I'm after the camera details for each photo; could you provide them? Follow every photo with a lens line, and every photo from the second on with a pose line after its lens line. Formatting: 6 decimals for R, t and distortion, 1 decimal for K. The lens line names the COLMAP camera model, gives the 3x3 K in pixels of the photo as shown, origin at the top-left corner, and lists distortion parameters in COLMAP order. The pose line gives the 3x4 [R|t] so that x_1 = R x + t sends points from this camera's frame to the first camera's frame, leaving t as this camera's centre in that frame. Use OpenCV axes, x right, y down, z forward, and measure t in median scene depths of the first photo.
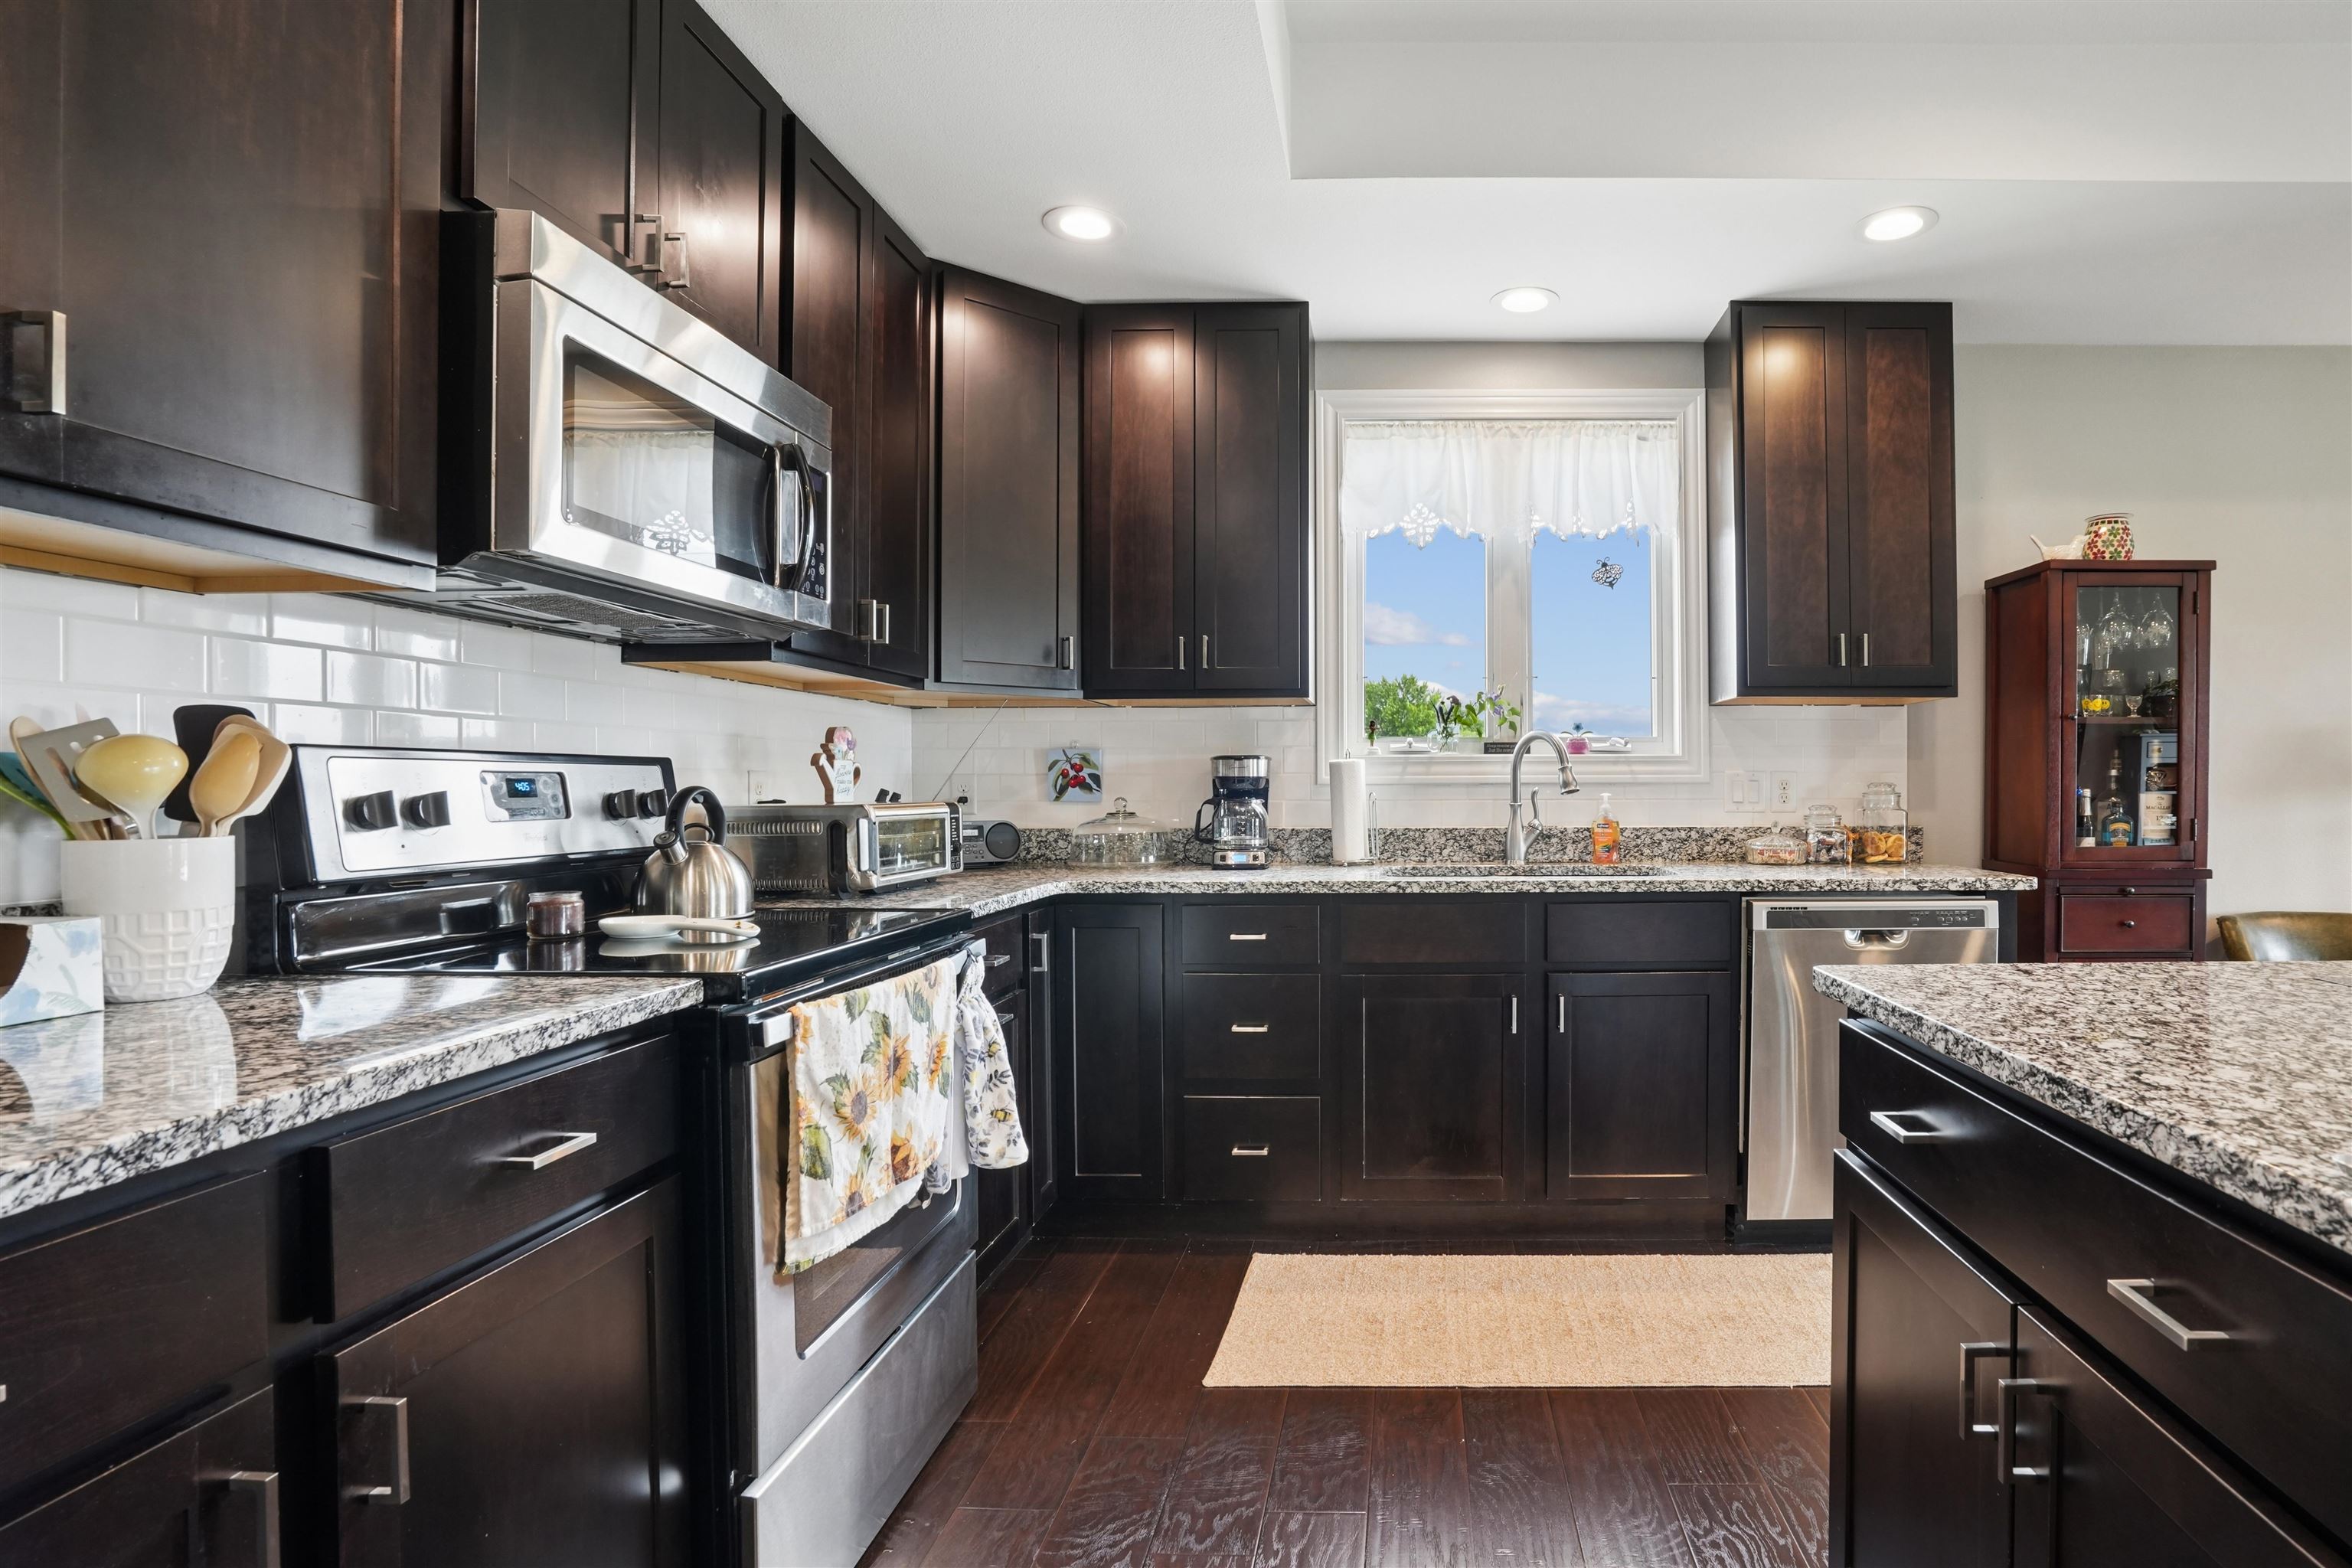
lens RADIAL K [[1177.9, 0, 1380.3], [0, 1177.9, 782.2], [0, 0, 1]] dist [-0.034754, 0.000344]
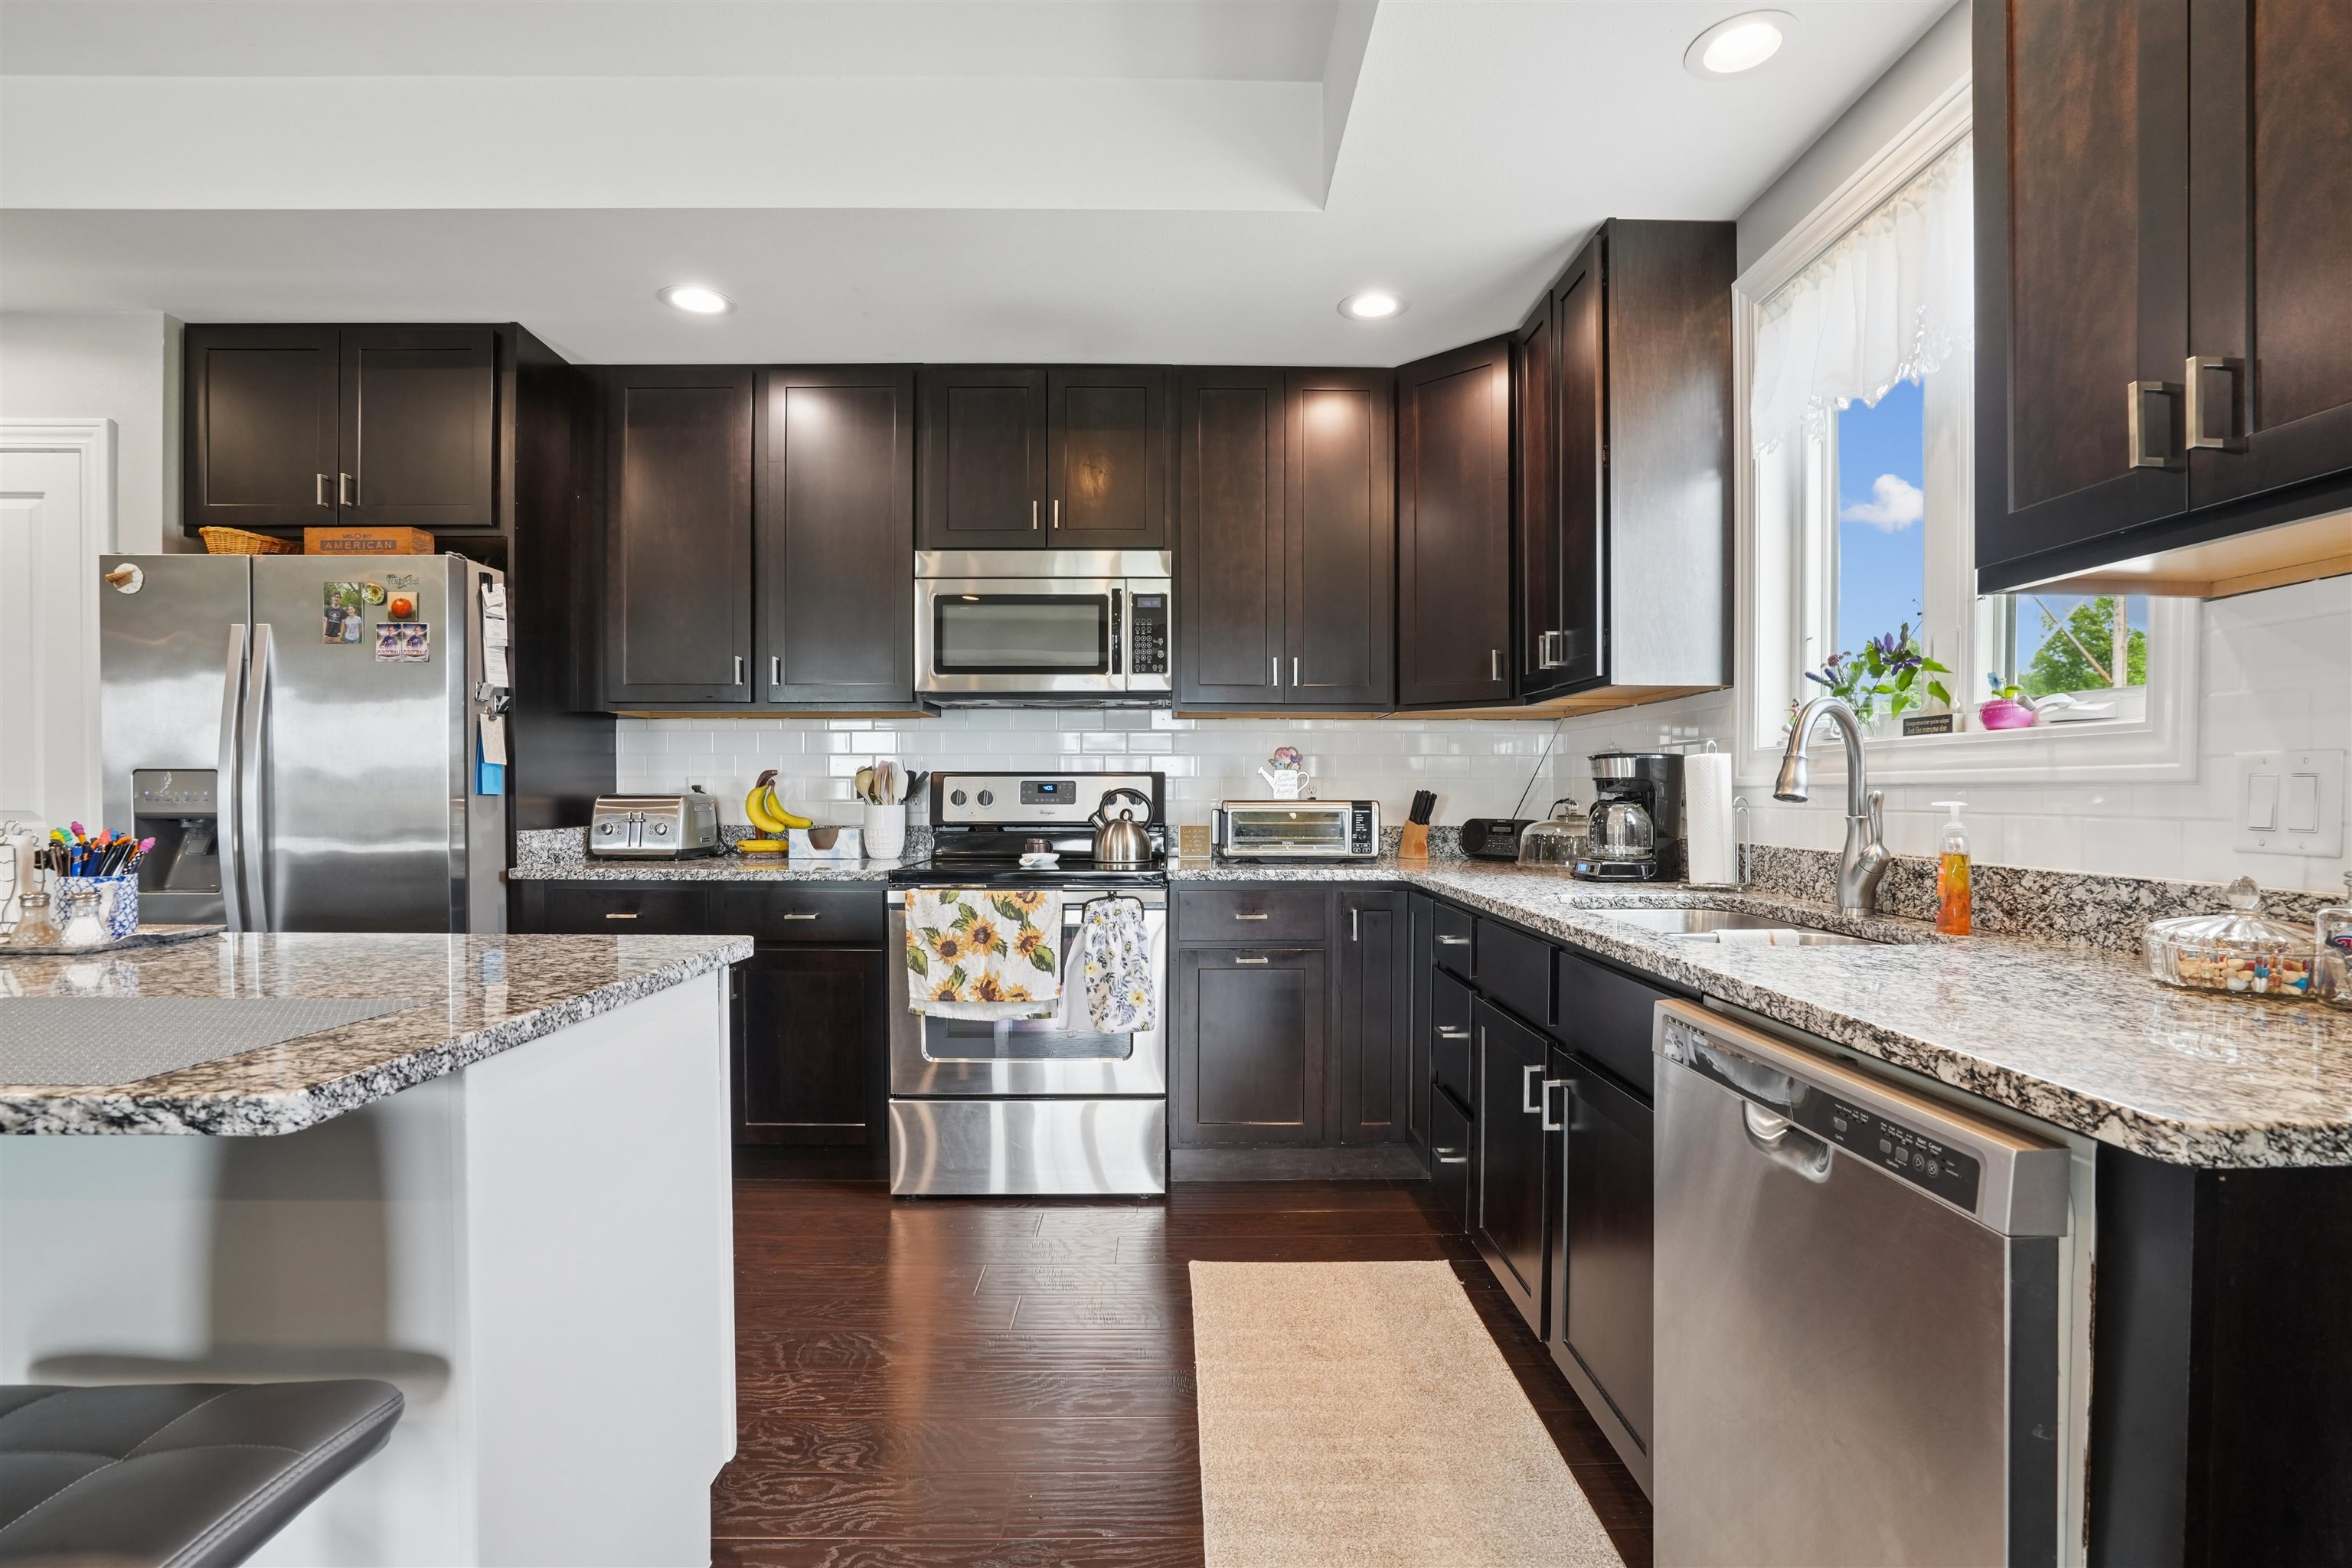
lens RADIAL K [[1126.4, 0, 1204.7], [0, 1126.4, 788.7], [0, 0, 1]] dist [-0.017009, 0.001314]
pose [[0.036981, 0.002055, -0.999314, 0.738321], [0.002999, 0.999993, 0.002167, 0.001157], [0.999311, -0.003077, 0.036975, 0.676084]]
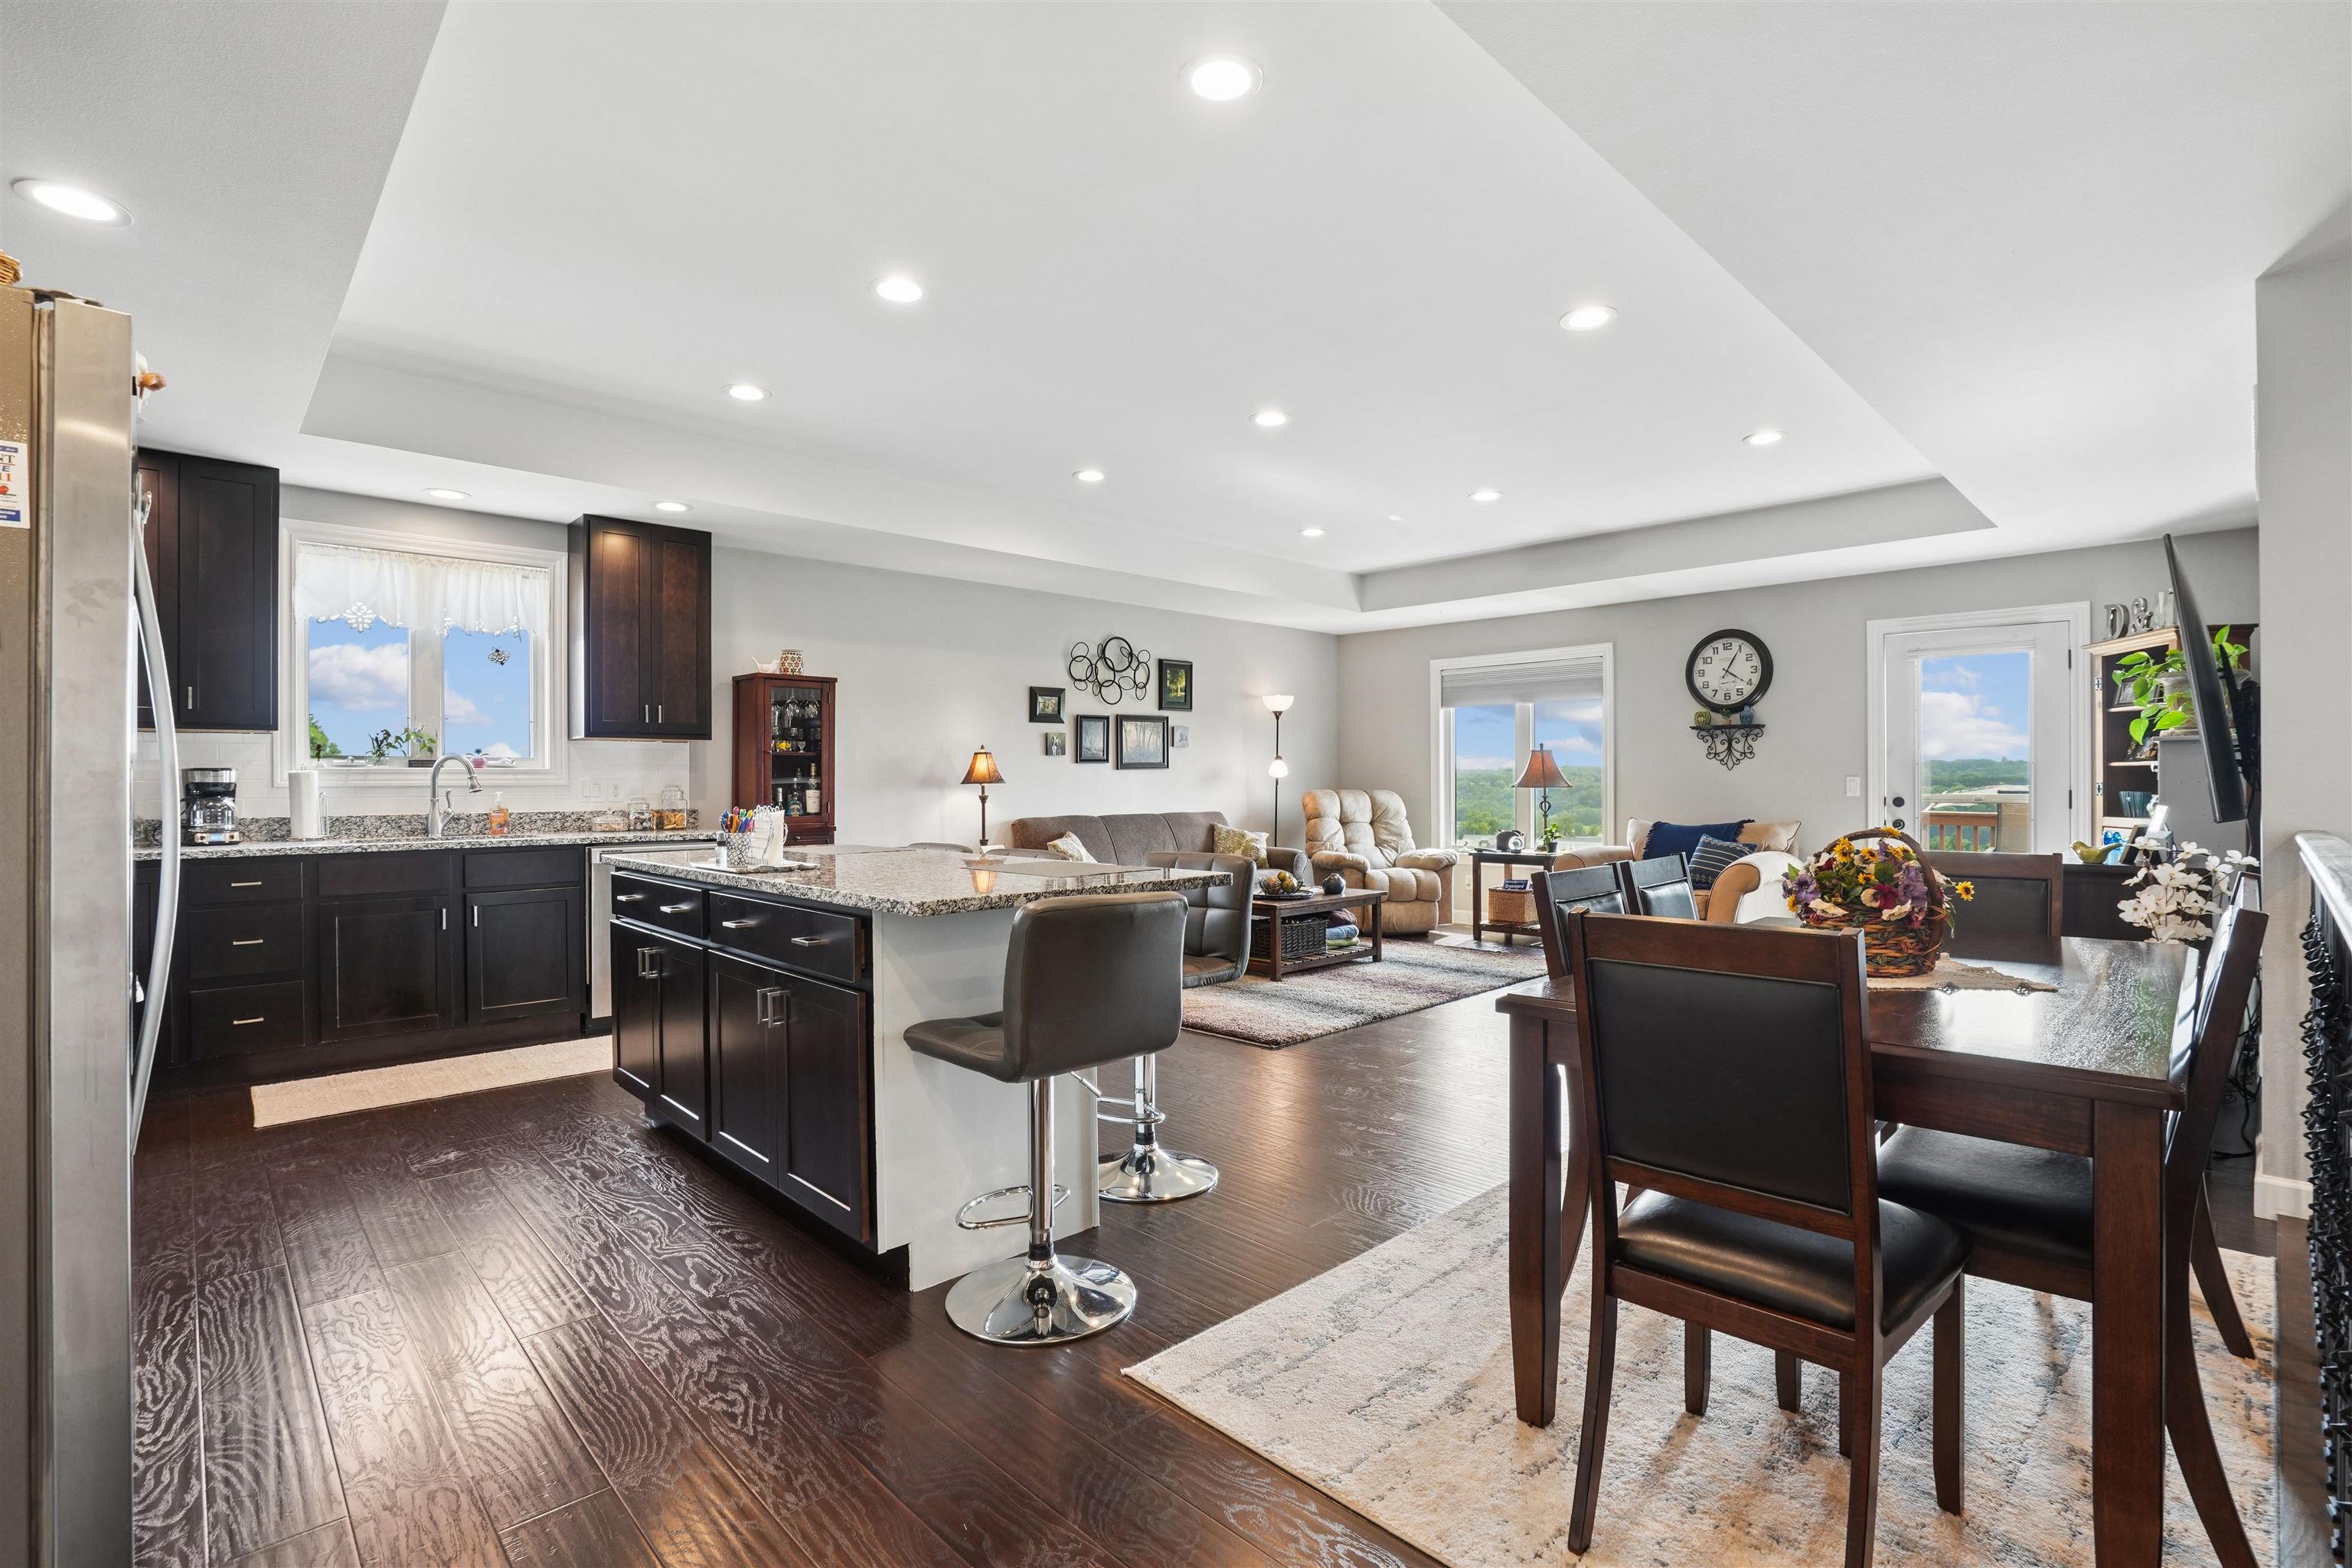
lens RADIAL K [[1084.9, 0, 1201.1], [0, 1084.9, 777.3], [0, 0, 1]] dist [-0.029846, 0.000701]
pose [[0.701994, 0.001548, 0.712181, -0.198227], [0.002584, 0.999986, -0.004721, -0.001674], [-0.712178, 0.005155, 0.701980, -0.802910]]
